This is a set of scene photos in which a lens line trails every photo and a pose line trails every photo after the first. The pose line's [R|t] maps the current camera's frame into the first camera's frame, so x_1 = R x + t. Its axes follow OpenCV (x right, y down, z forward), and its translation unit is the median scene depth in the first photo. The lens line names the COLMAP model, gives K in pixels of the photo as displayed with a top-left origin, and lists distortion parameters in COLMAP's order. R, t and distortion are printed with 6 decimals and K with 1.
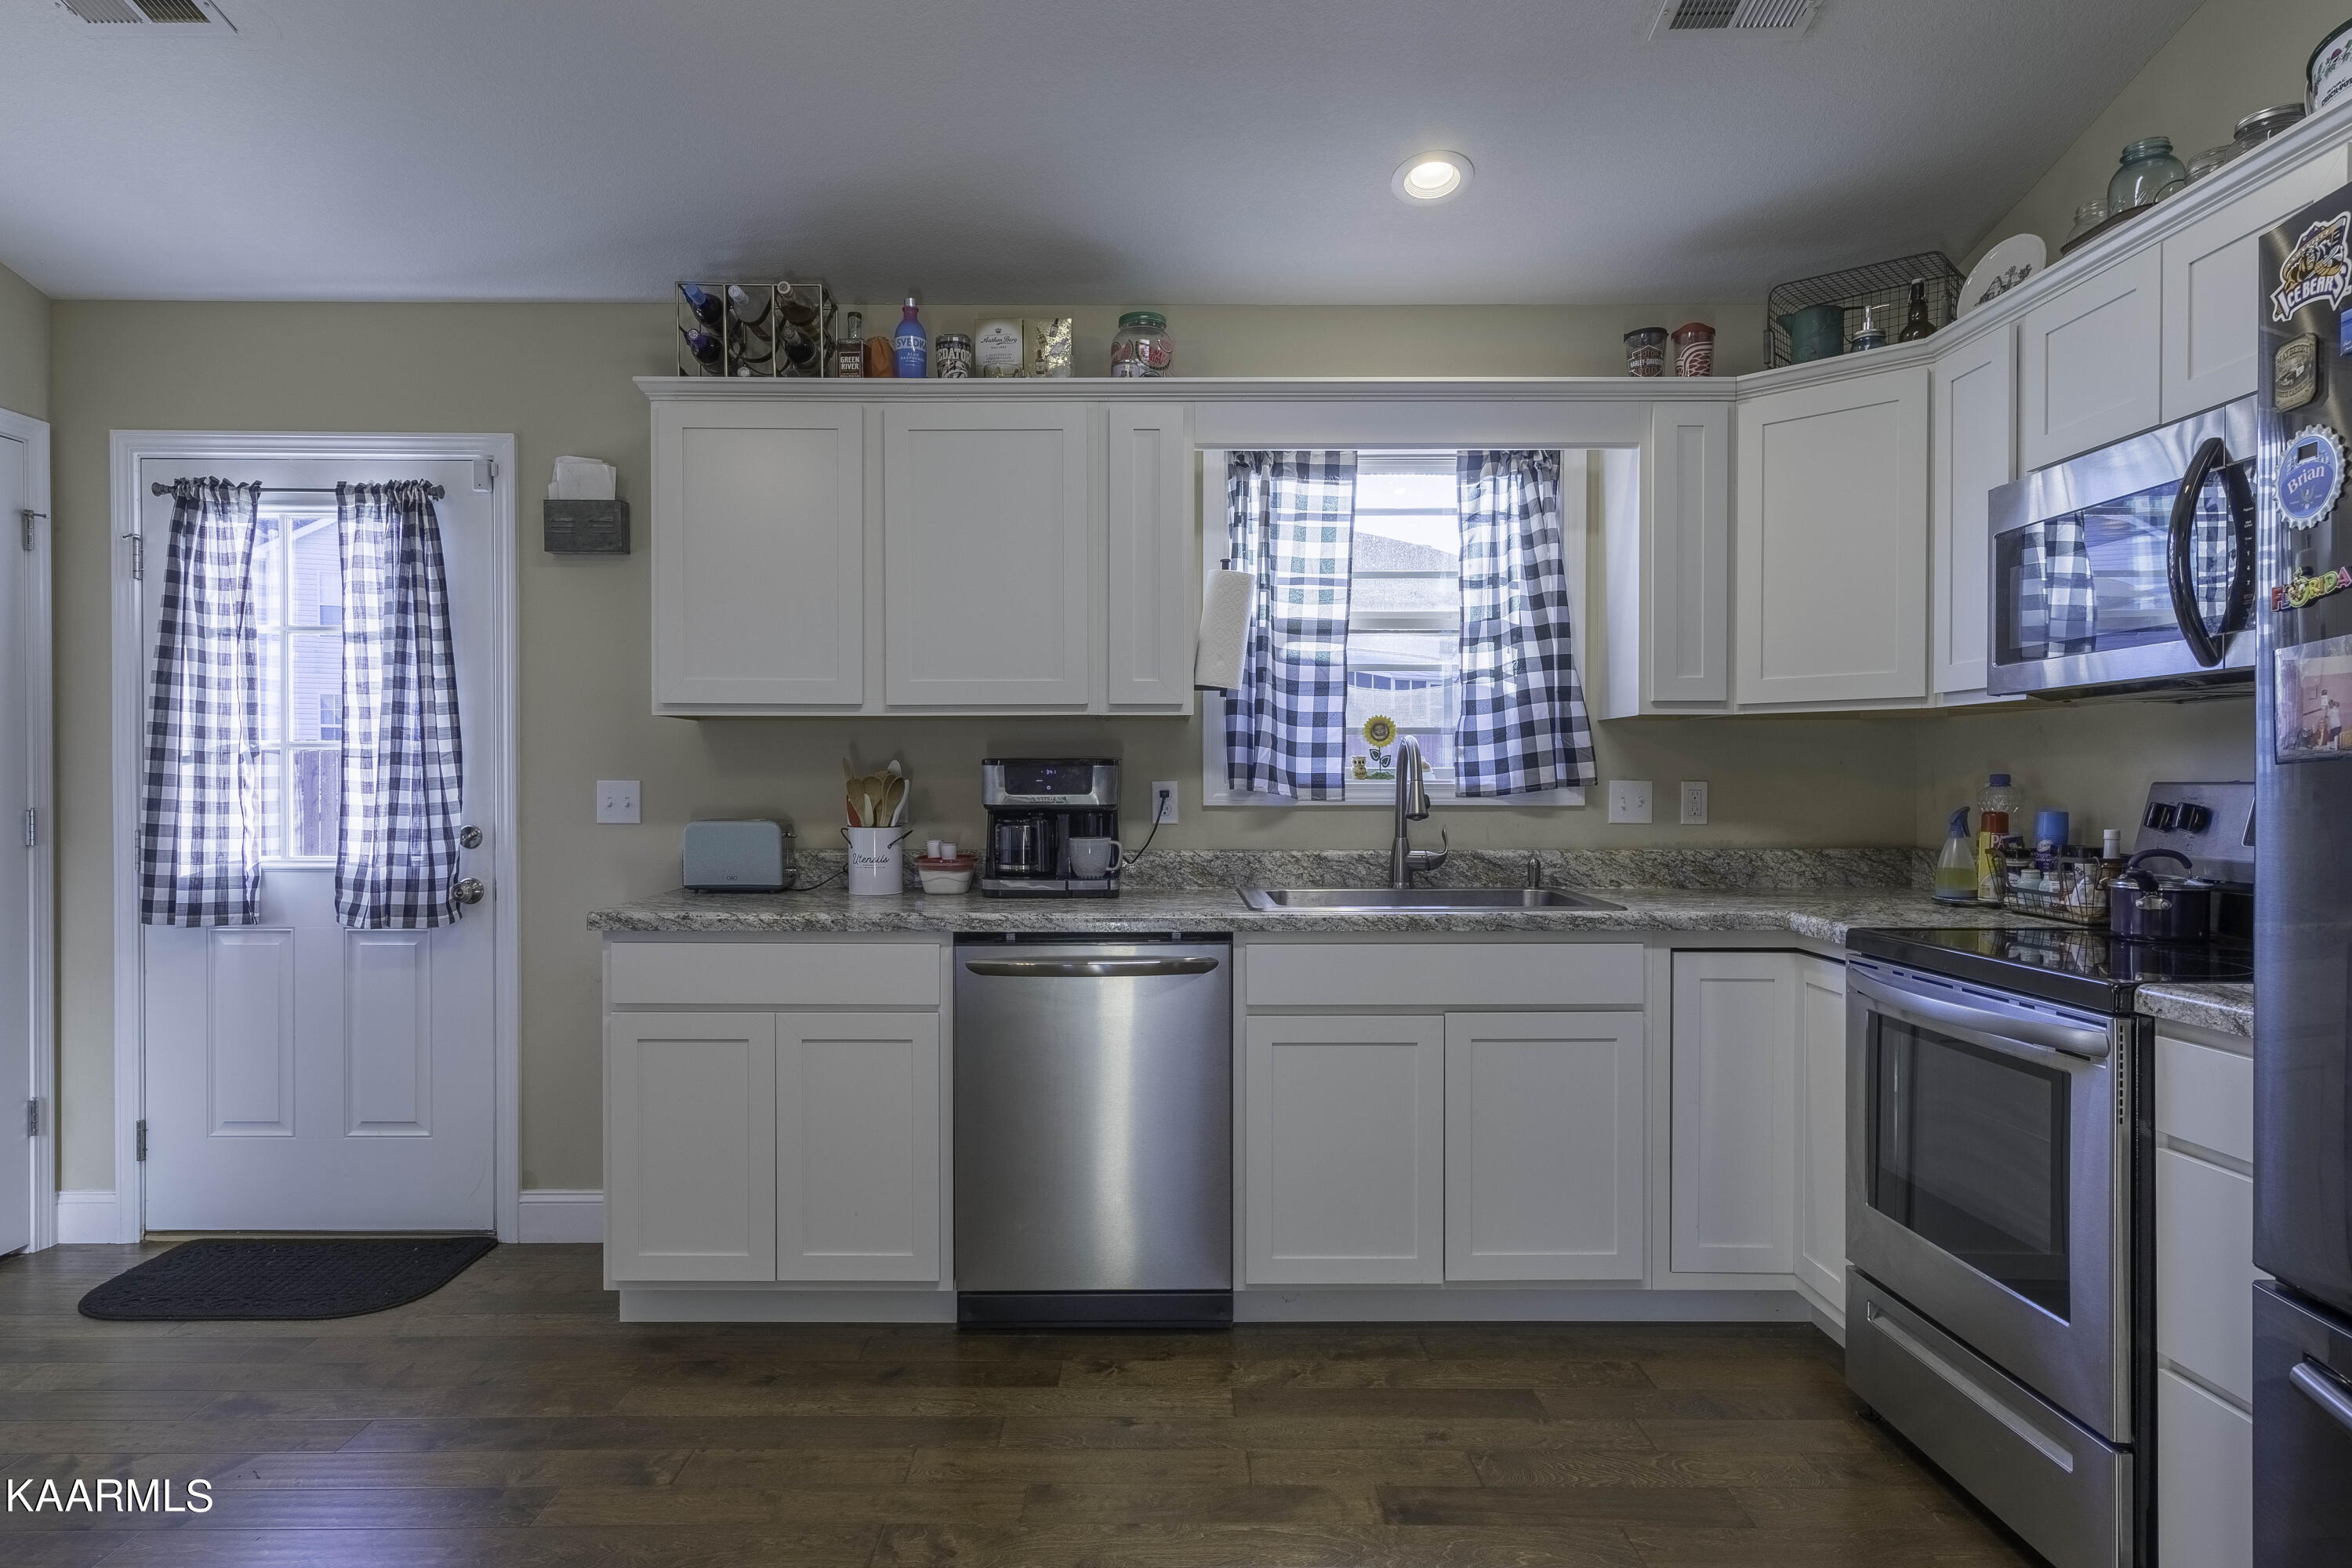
lens RADIAL K [[1355.7, 0, 1160.9], [0, 1355.7, 791.1], [0, 0, 1]] dist [0.002163, 0.001433]
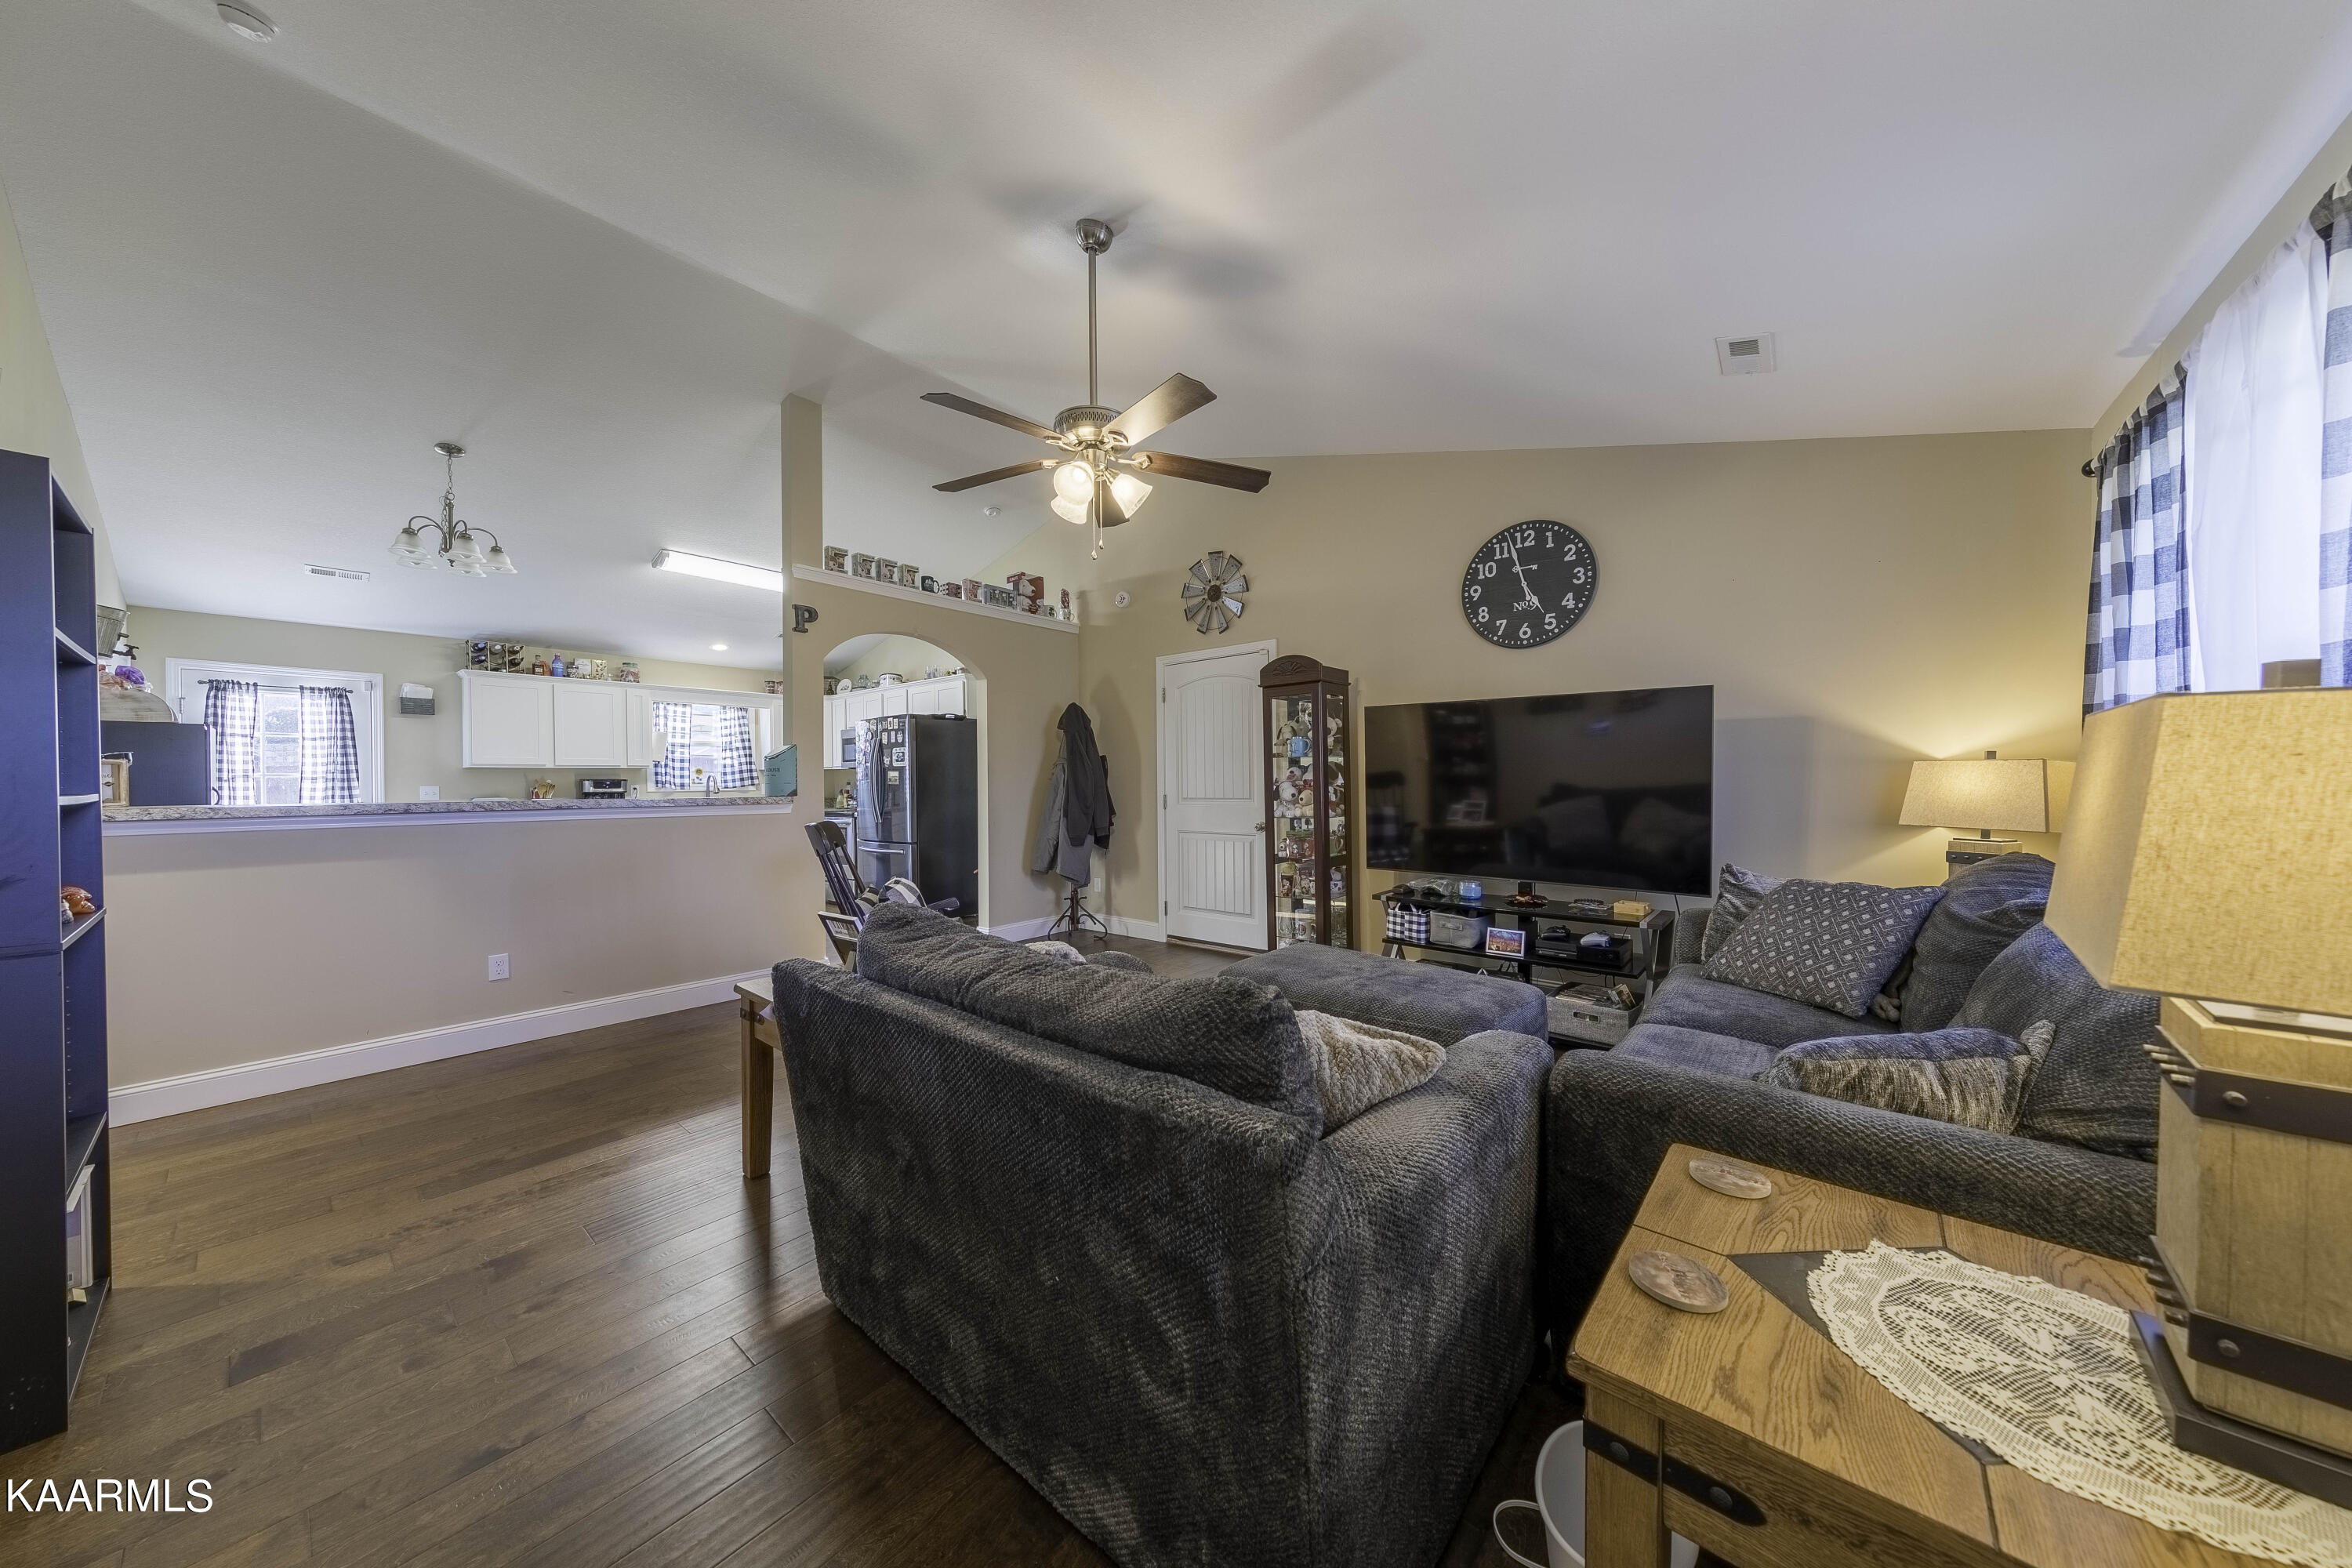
lens RADIAL K [[759.9, 0, 1174.7], [0, 759.9, 788.0], [0, 0, 1]] dist [0.001870, 0.000014]
pose [[0.642028, -0.010763, 0.766606, -0.657830], [0.011902, 0.999921, 0.004071, 0.009831], [-0.766589, 0.006511, 0.642105, -1.499396]]
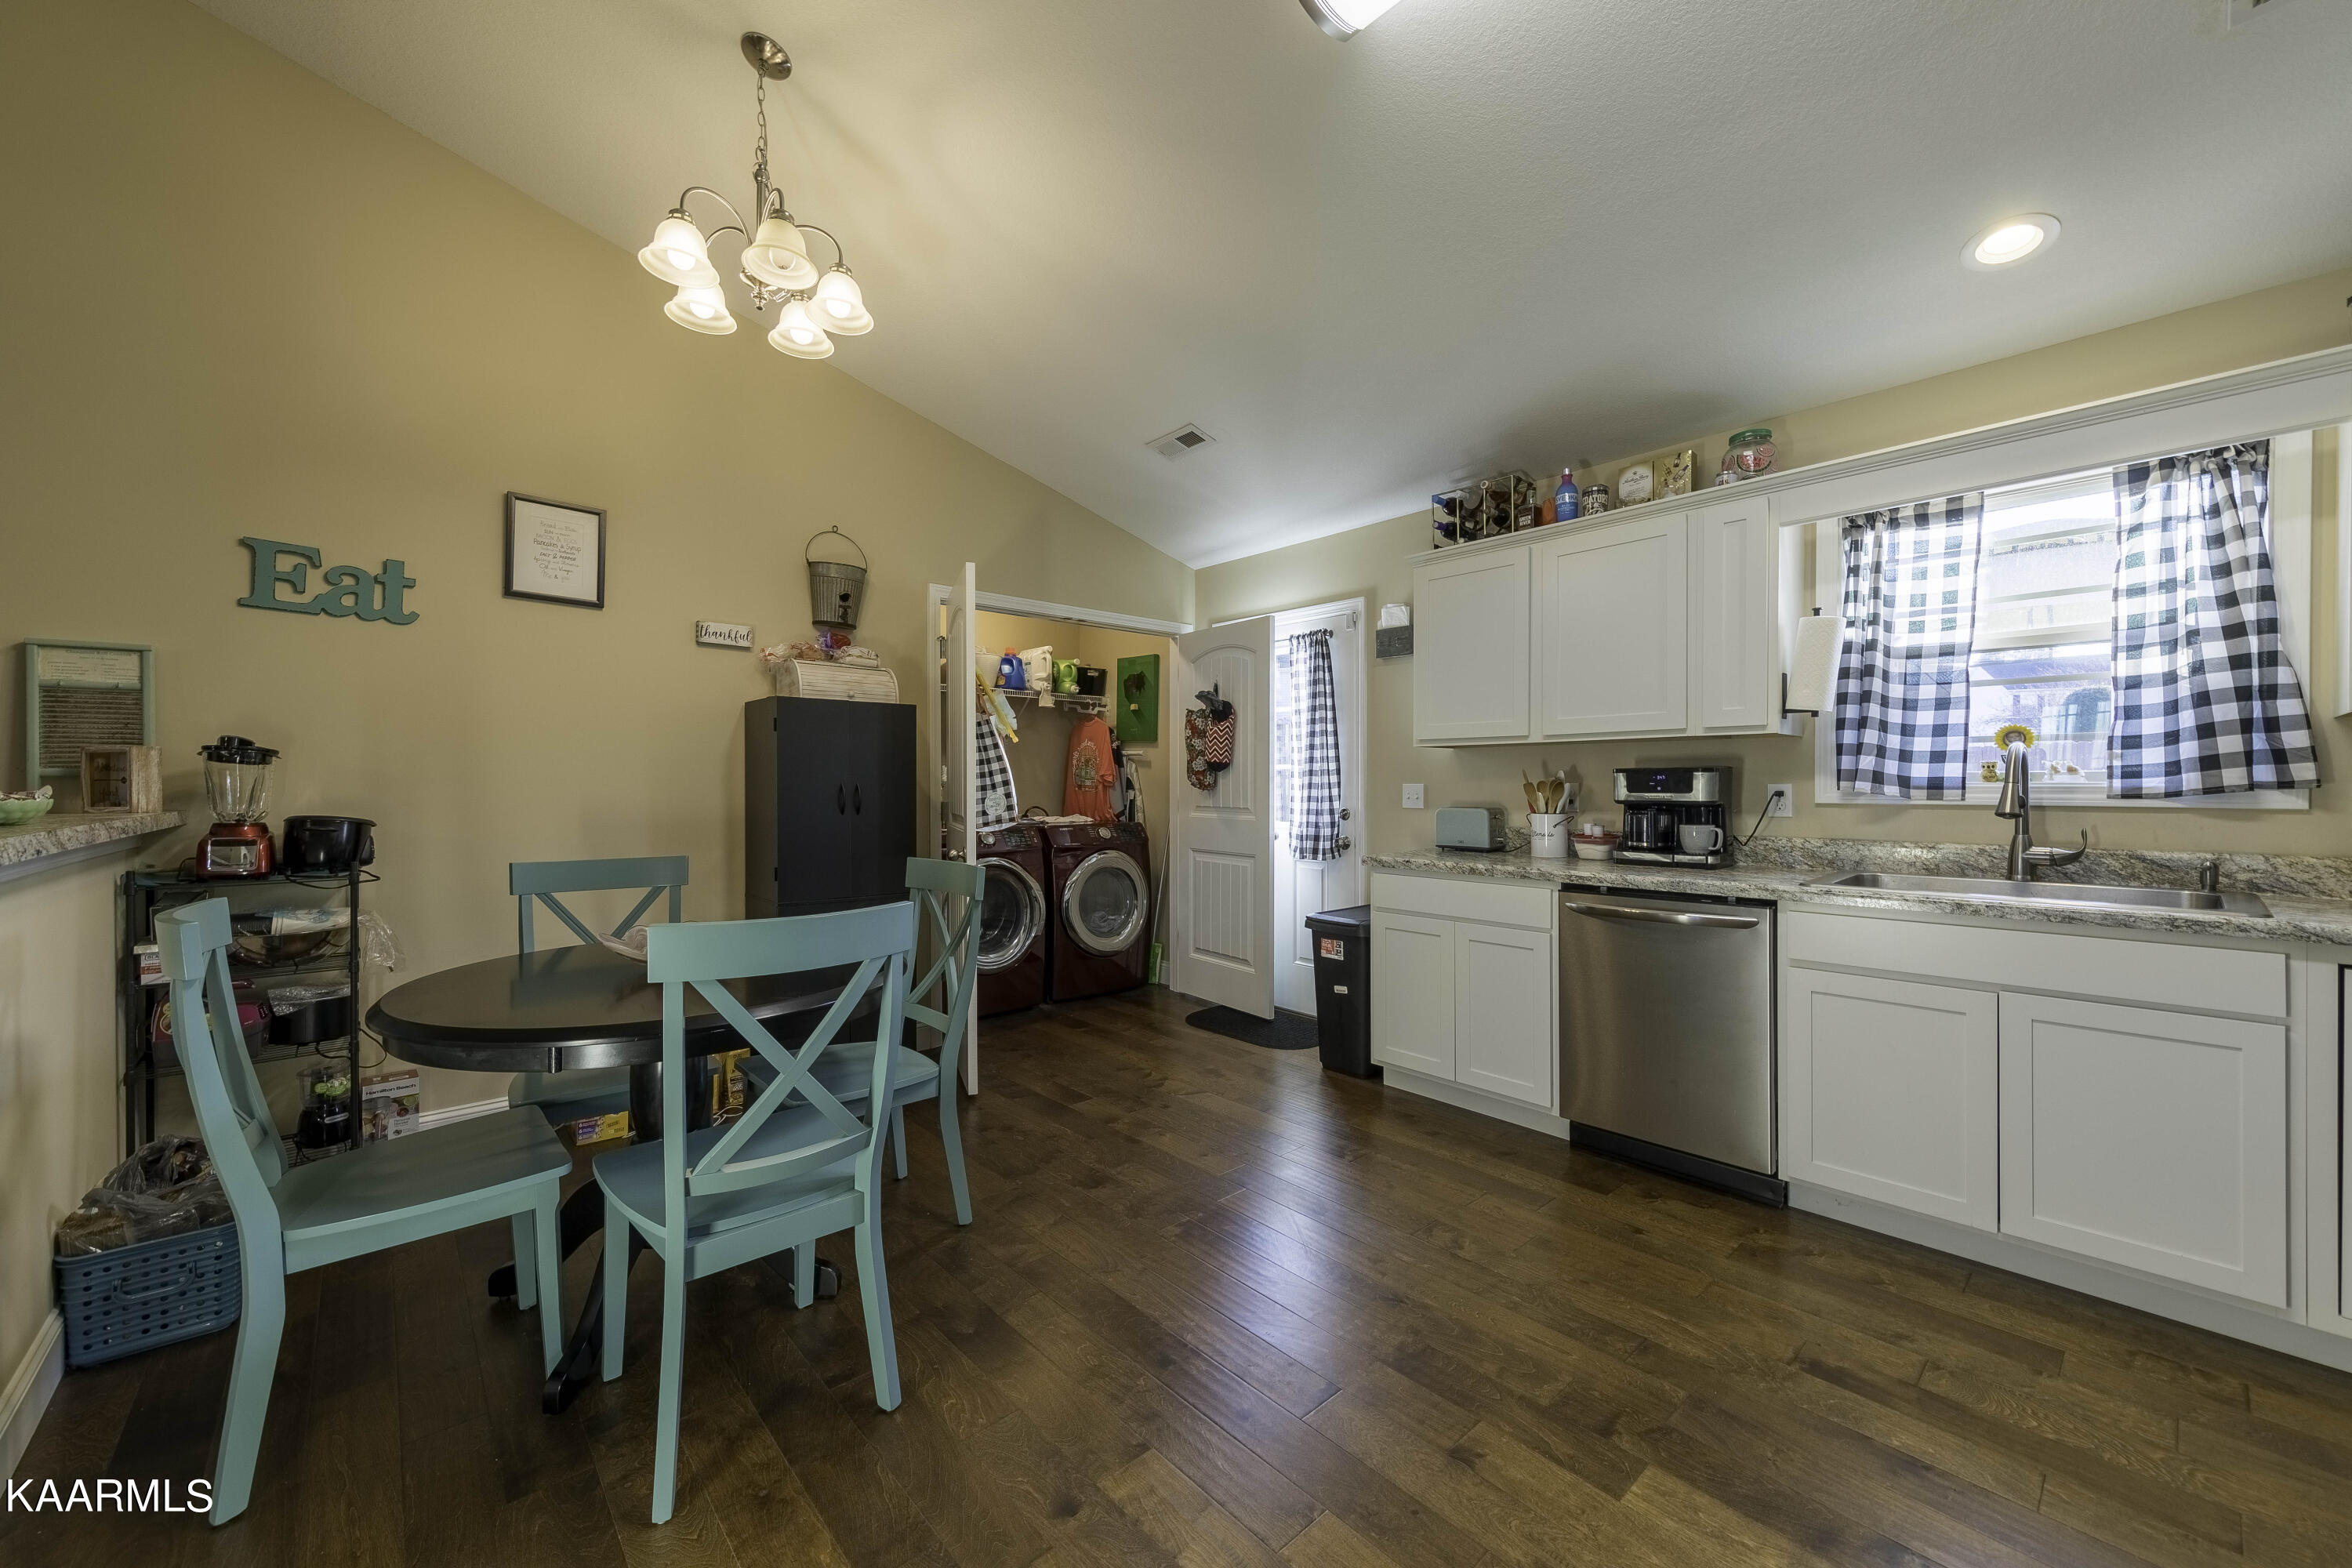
lens RADIAL K [[886.5, 0, 1173.2], [0, 886.5, 785.0], [0, 0, 1]] dist [0.000353, -0.000302]
pose [[0.665312, -0.000736, -0.746565, 0.253656], [-0.003873, 0.999983, -0.004438, -0.000263], [0.746555, 0.005844, 0.665298, 0.004618]]
